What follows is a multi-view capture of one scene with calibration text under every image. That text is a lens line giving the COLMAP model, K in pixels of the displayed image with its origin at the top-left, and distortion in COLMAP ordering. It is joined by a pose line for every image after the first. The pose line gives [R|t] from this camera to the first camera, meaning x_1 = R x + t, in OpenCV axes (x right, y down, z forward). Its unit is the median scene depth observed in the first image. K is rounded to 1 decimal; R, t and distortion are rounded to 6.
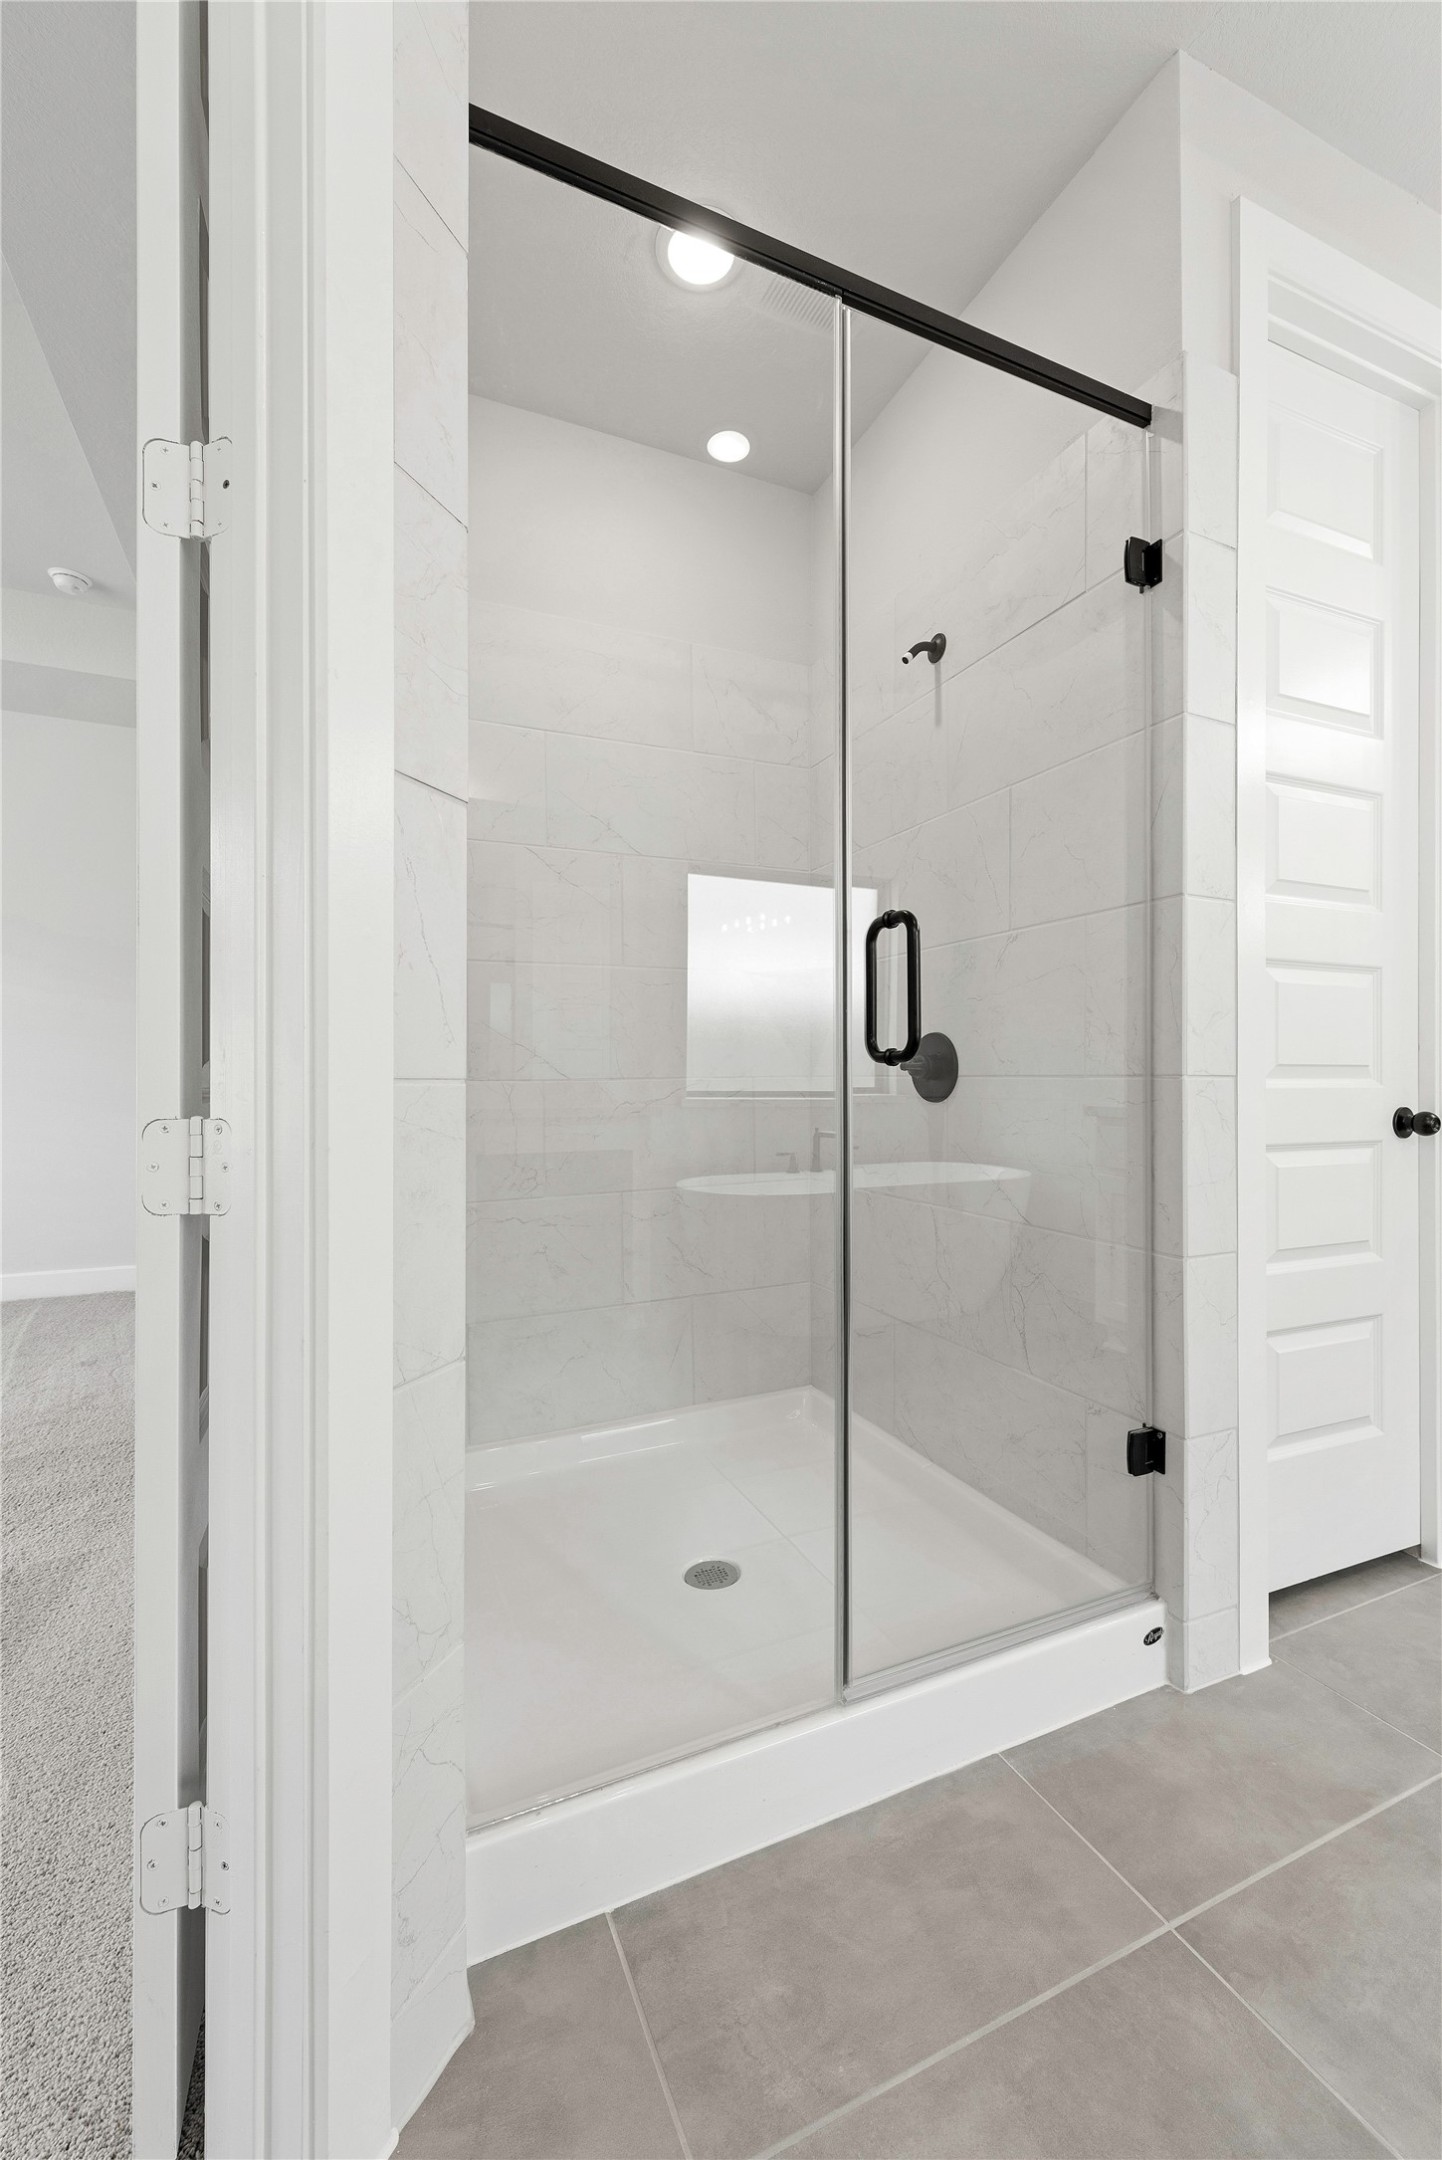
lens RADIAL K [[859.3, 0, 721.0], [0, 859.3, 1080.0], [0, 0, 1]] dist [0.021879, -0.007553]
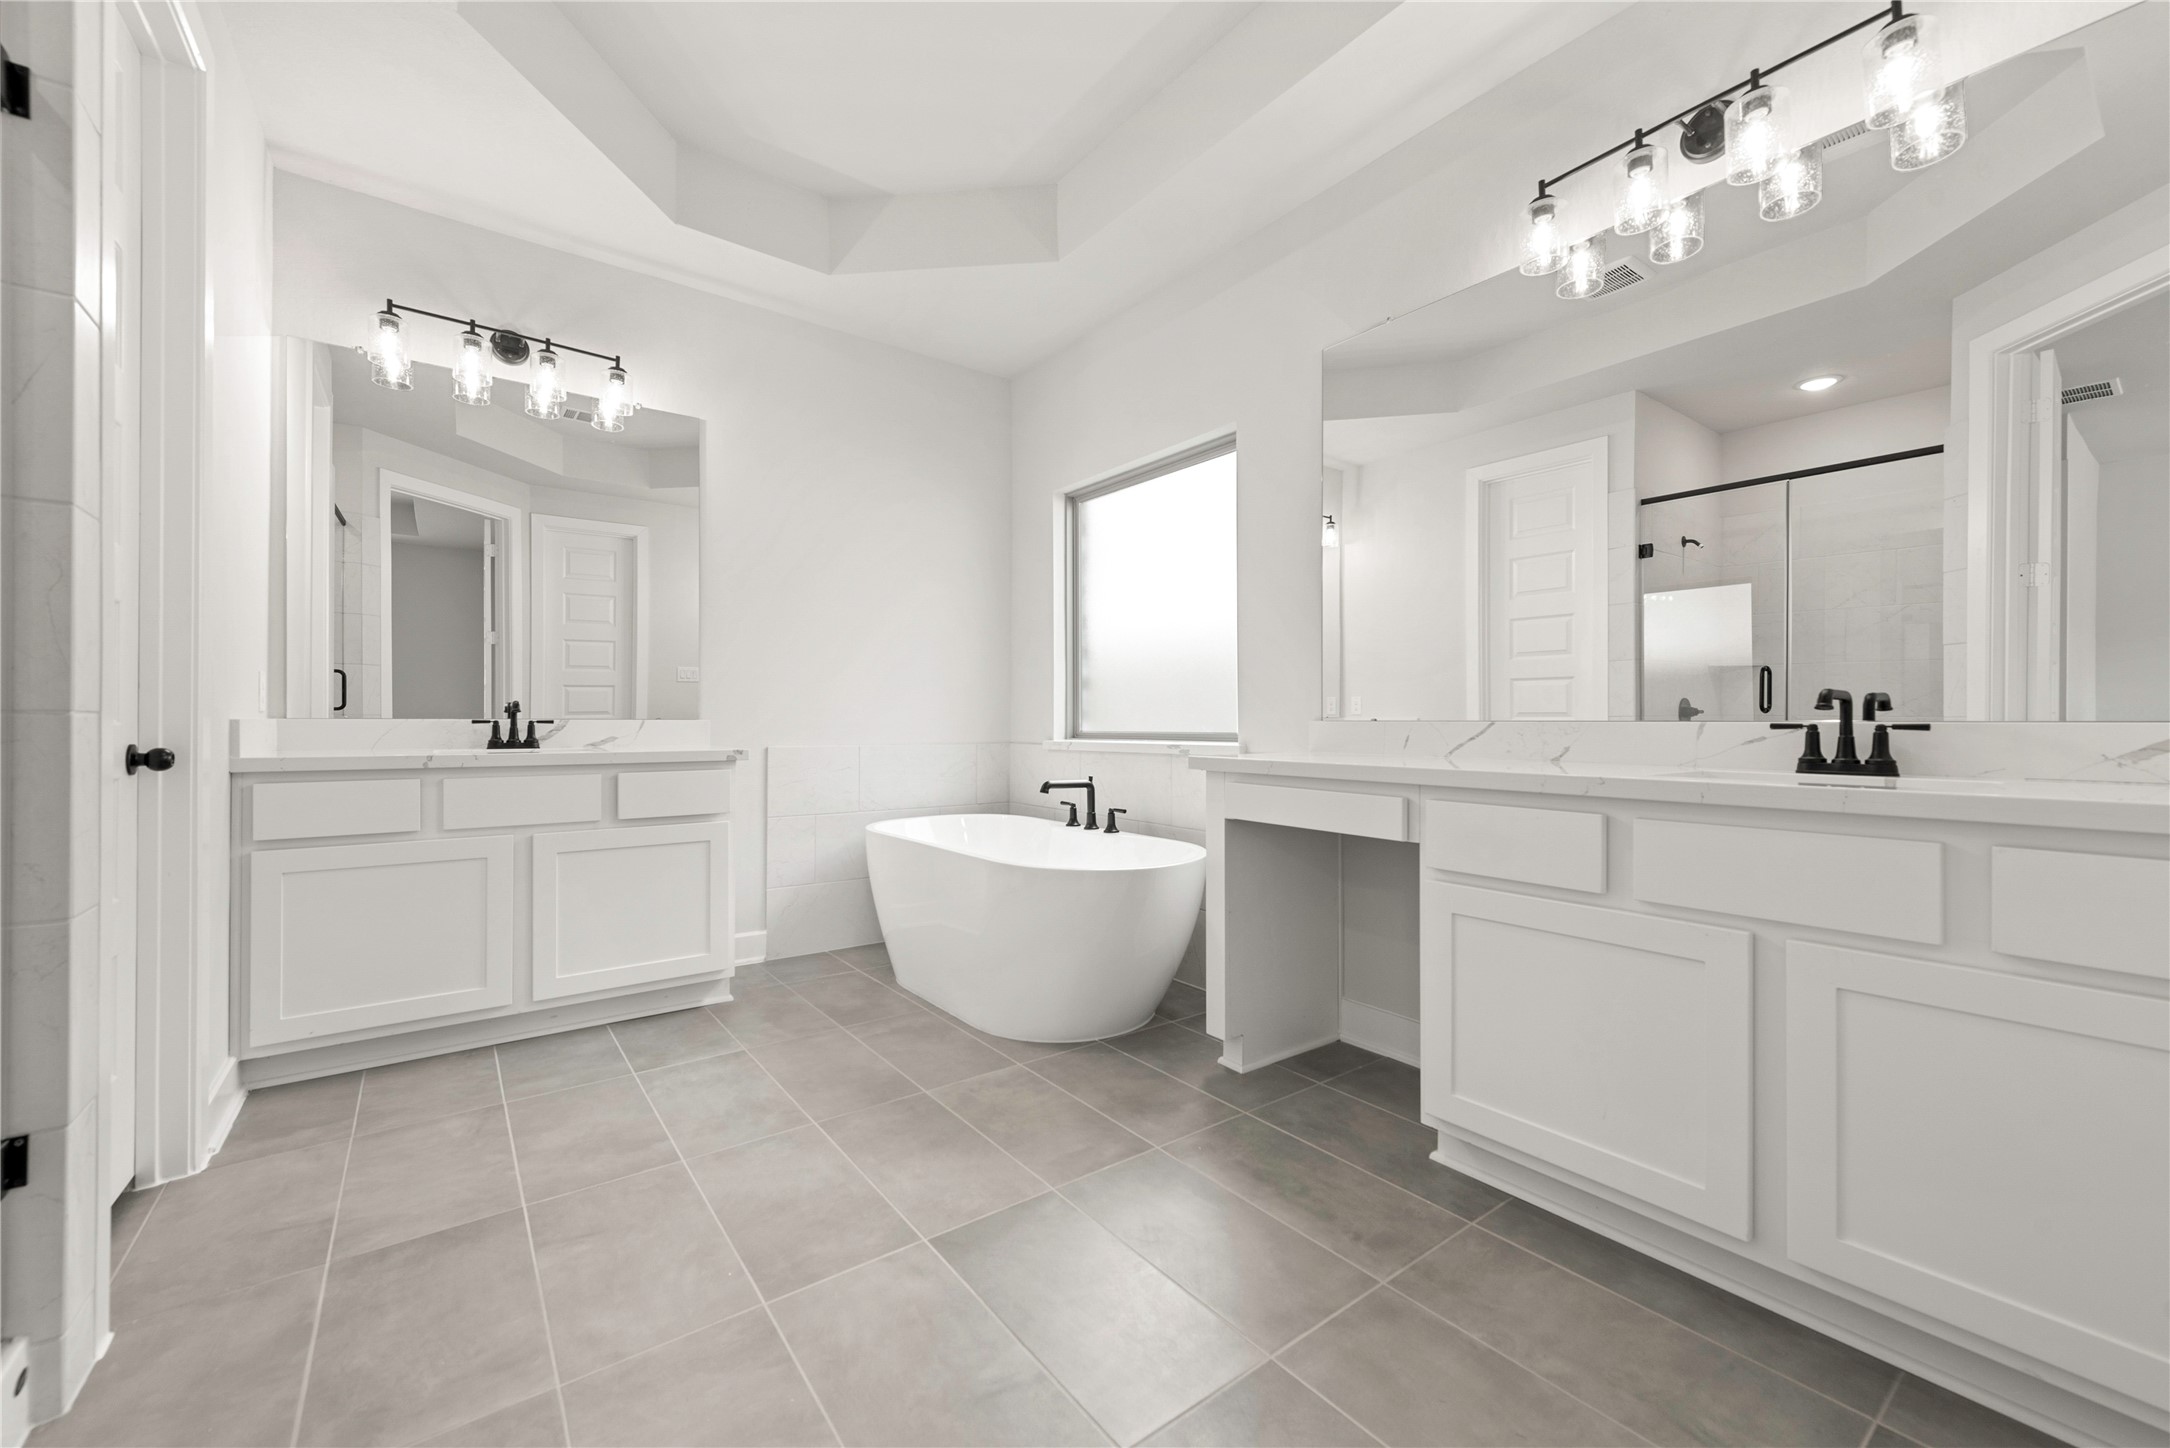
lens RADIAL K [[863.3, 0, 1081.7], [0, 863.3, 721.8], [0, 0, 1]] dist [0.021879, -0.007553]
pose [[-0.224393, 0.001993, 0.974497, -0.582847], [-0.006861, 0.999970, -0.003624, 0.002390], [-0.974475, -0.007499, -0.224372, 0.212914]]
